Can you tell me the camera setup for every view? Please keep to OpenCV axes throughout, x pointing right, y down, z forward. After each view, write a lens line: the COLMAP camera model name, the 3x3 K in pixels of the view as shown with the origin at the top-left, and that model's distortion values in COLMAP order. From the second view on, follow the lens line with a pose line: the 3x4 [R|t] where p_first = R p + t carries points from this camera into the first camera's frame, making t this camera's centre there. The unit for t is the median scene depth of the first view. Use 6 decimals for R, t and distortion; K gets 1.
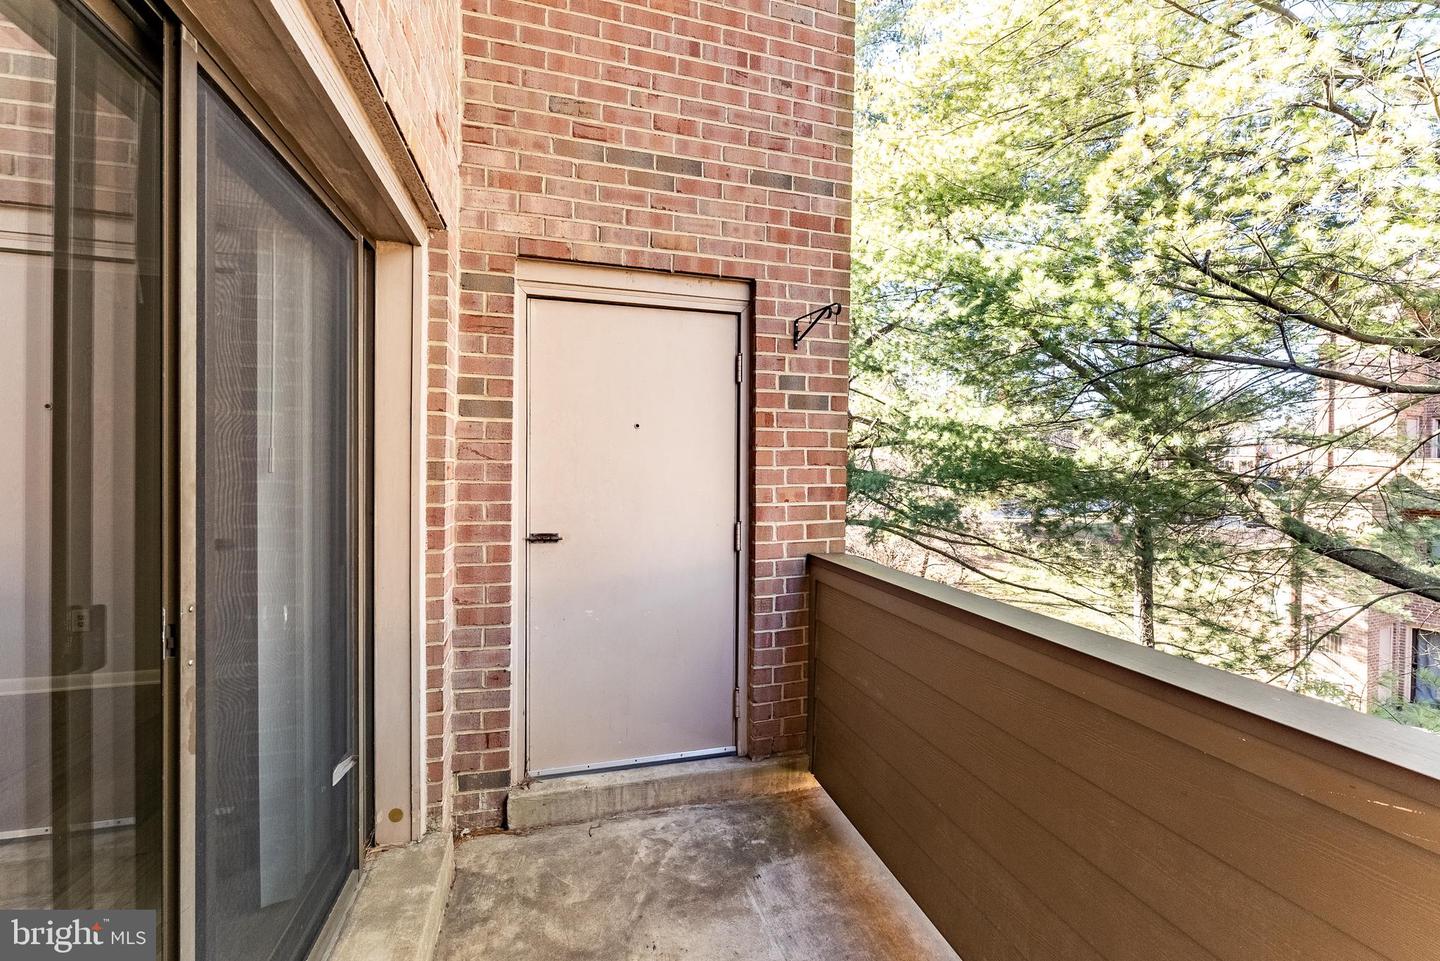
lens RADIAL K [[592.9, 0, 727.6], [0, 592.9, 484.9], [0, 0, 1]] dist [-0.001501, -0.000114]
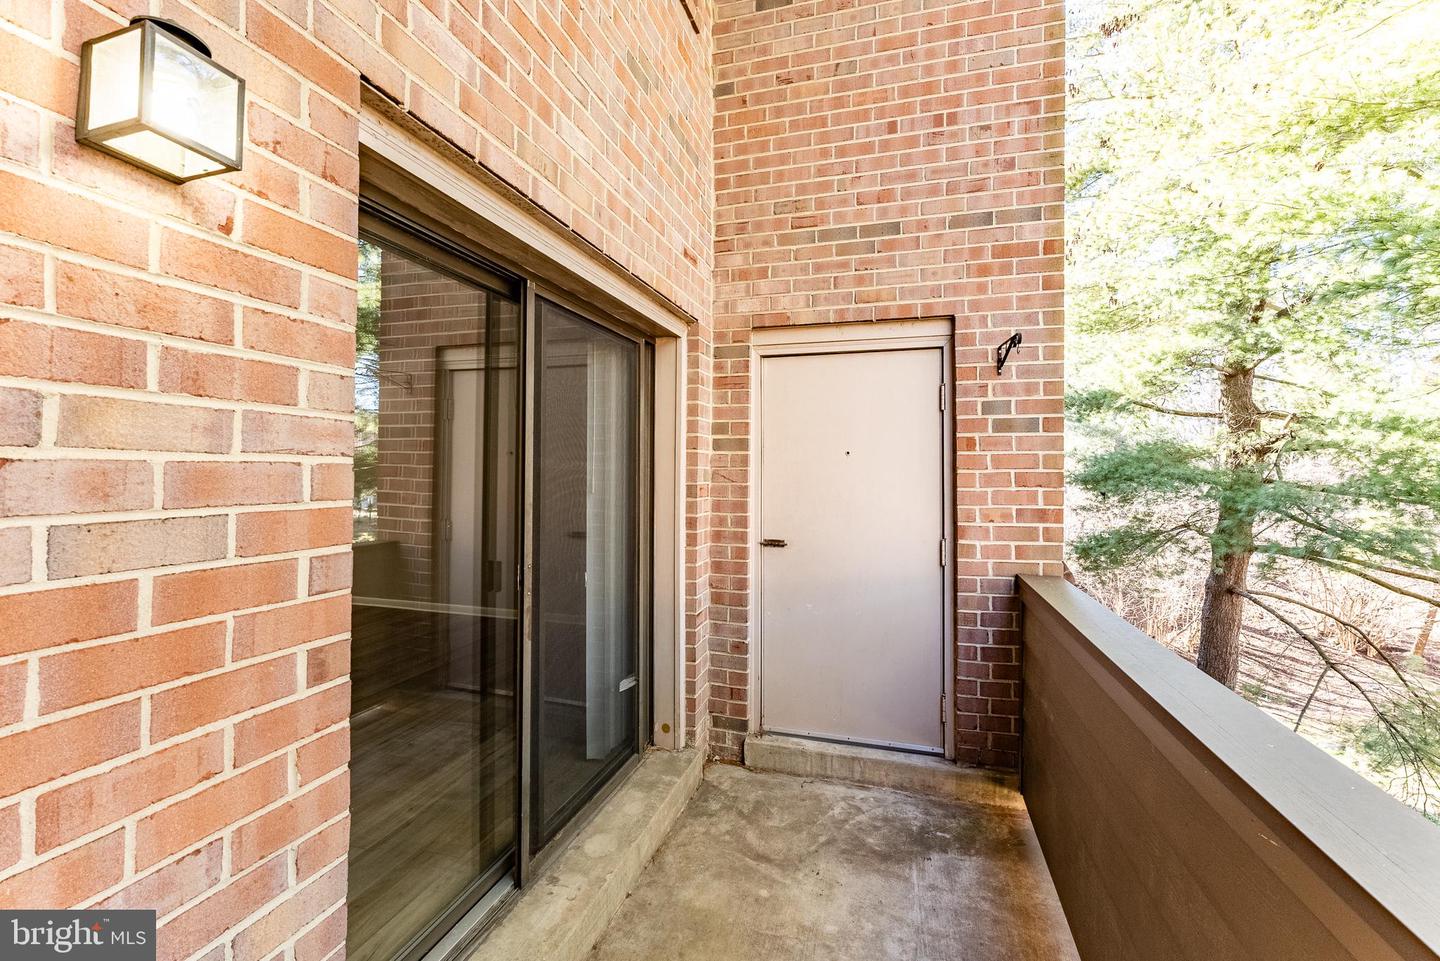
lens RADIAL K [[592.9, 0, 727.6], [0, 592.9, 484.9], [0, 0, 1]] dist [-0.001501, -0.000114]
pose [[0.849166, 0.006713, -0.528083, 0.280599], [-0.013709, 0.999862, -0.009334, -0.022580], [0.527947, 0.015165, 0.849142, -0.137309]]
